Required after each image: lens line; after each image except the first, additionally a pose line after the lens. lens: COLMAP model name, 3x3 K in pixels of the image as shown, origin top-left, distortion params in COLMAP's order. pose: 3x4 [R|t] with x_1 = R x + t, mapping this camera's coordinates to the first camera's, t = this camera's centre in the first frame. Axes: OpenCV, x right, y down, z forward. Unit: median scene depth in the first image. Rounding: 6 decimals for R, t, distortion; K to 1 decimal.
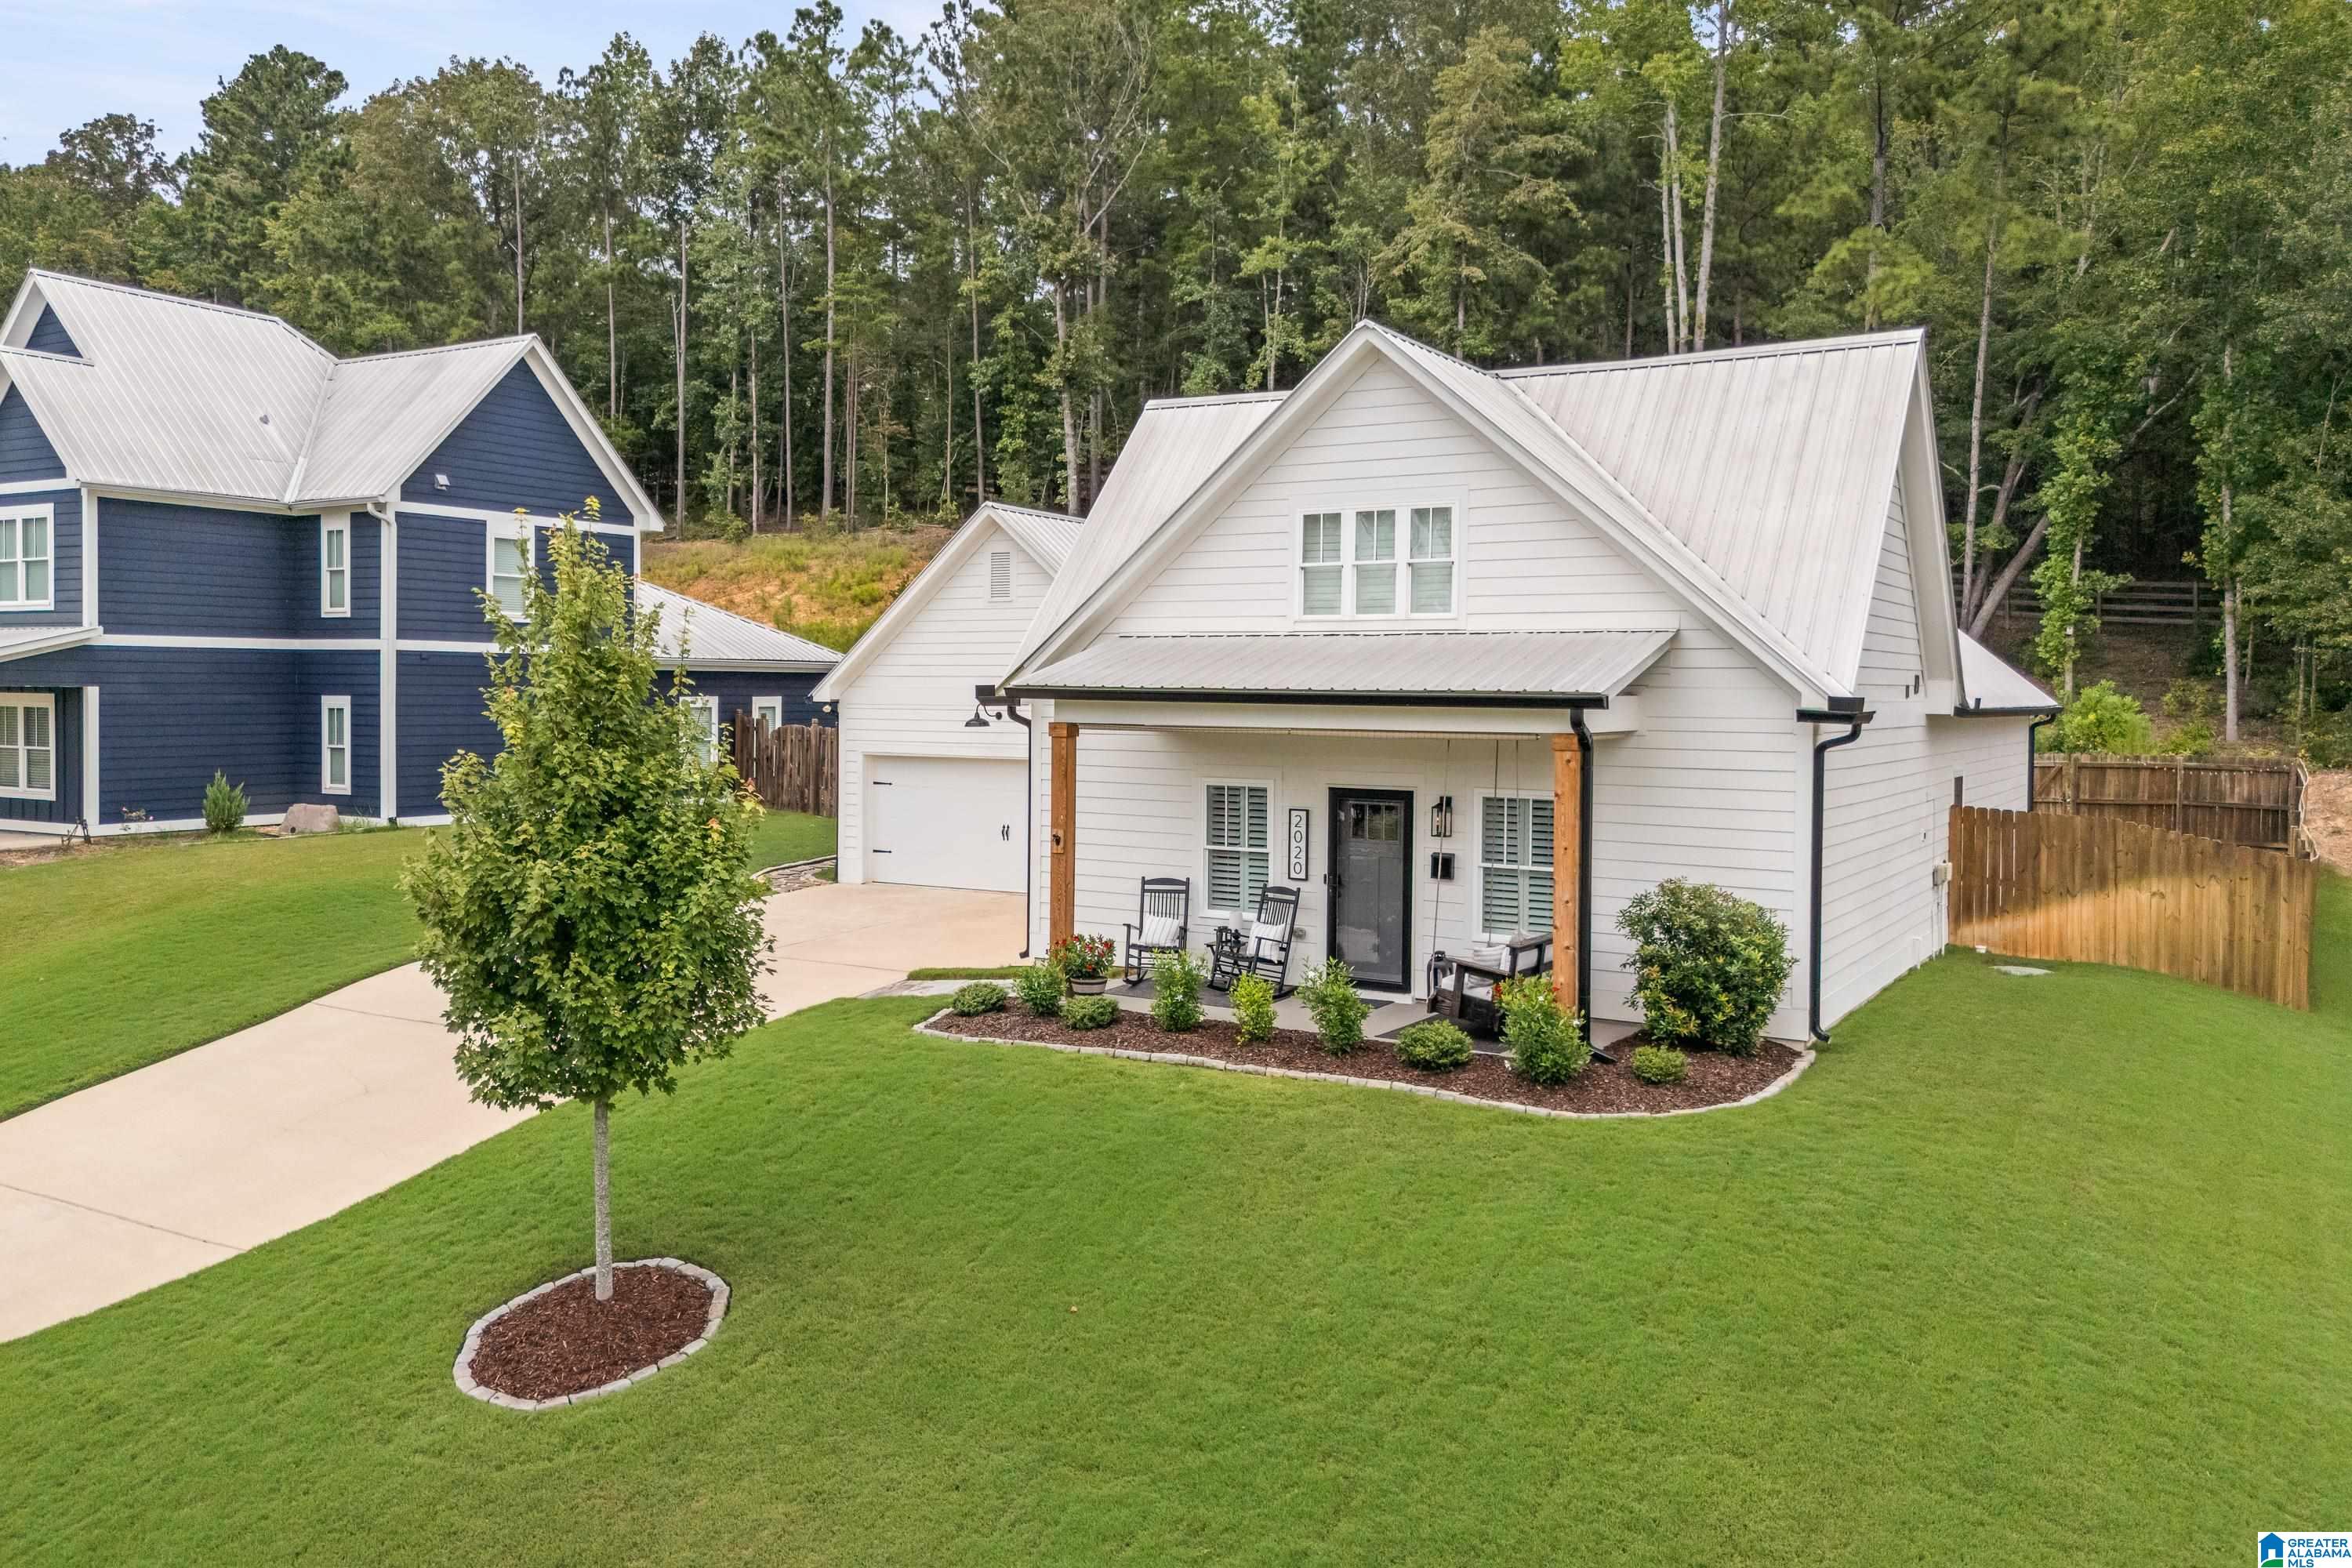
lens RADIAL K [[1831.2, 0, 1144.0], [0, 1831.2, 745.3], [0, 0, 1]] dist [0.044481, -0.032894]
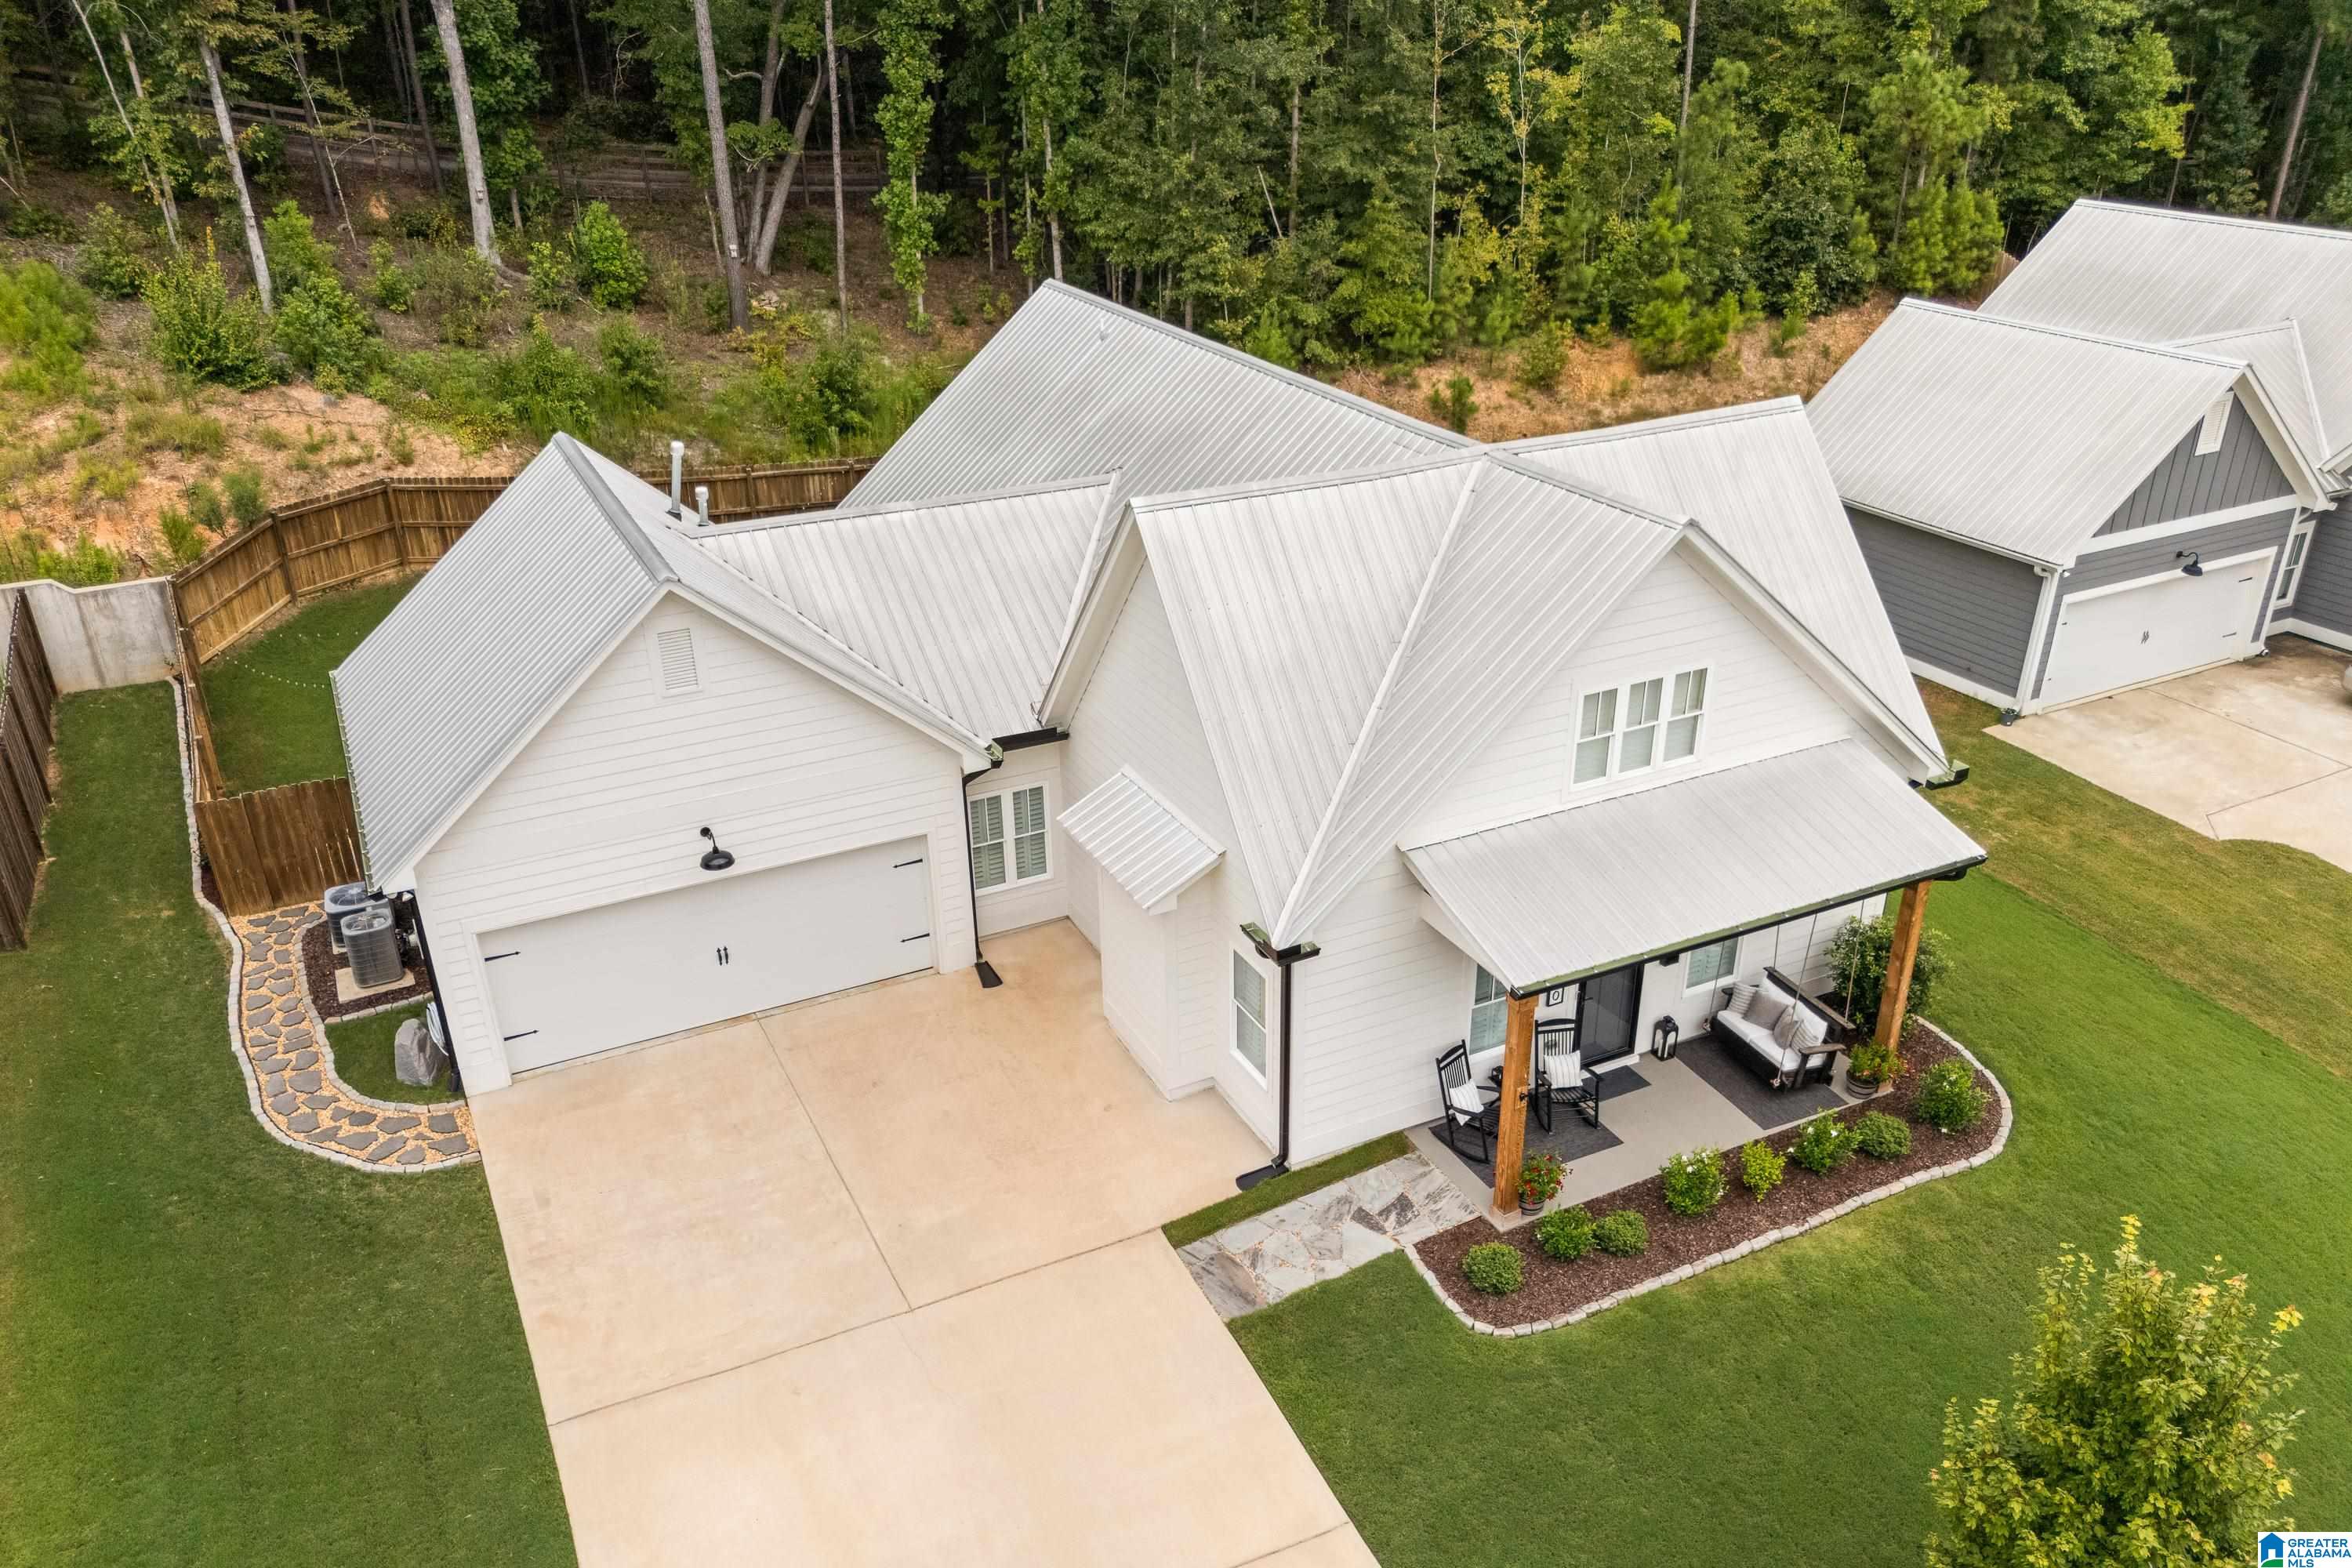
lens RADIAL K [[1694.1, 0, 1168.8], [0, 1694.1, 742.0], [0, 0, 1]] dist [0.114946, -0.155622]
pose [[0.533898, -0.370462, 0.760073, -0.453125], [0.049993, 0.911169, 0.408990, -0.297153], [-0.844070, -0.180360, 0.504992, 0.423693]]
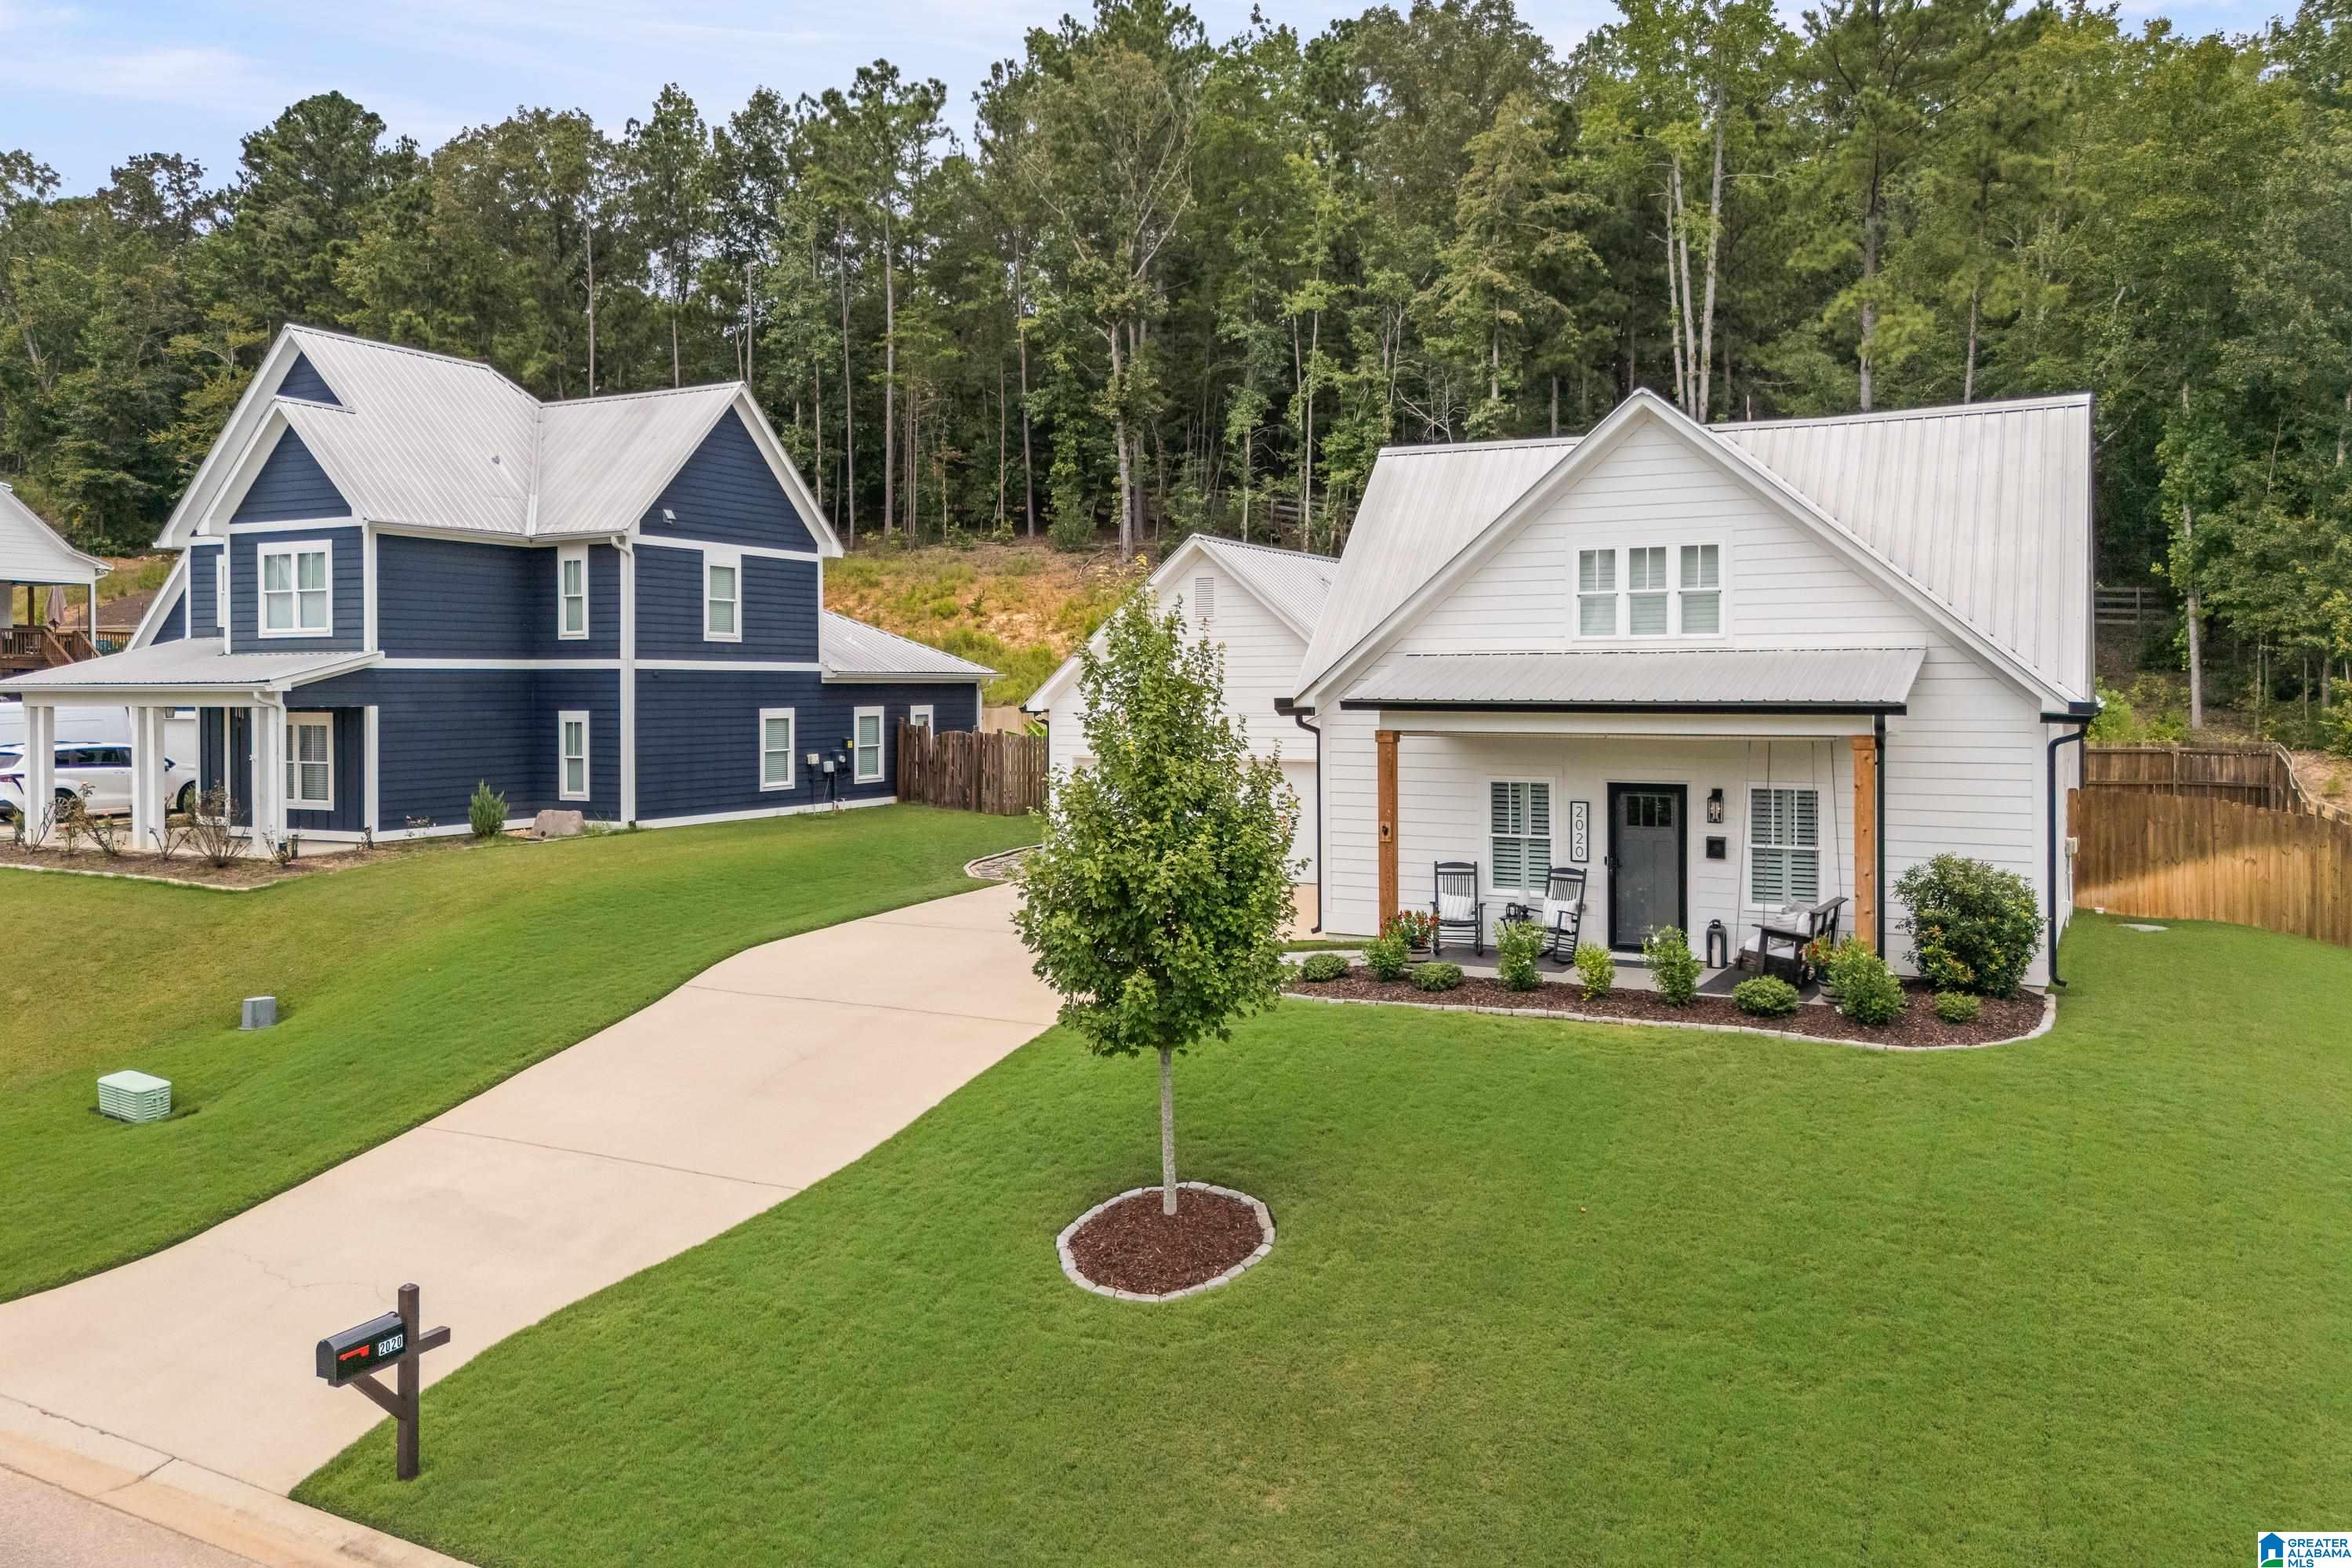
lens RADIAL K [[1737.3, 0, 1173.2], [0, 1737.3, 711.3], [0, 0, 1]] dist [0.047939, -0.038499]
pose [[0.998058, -0.012820, 0.060951, -0.145700], [0.013825, 0.999775, -0.016095, -0.004949], [-0.060731, 0.016906, 0.998011, -0.061618]]
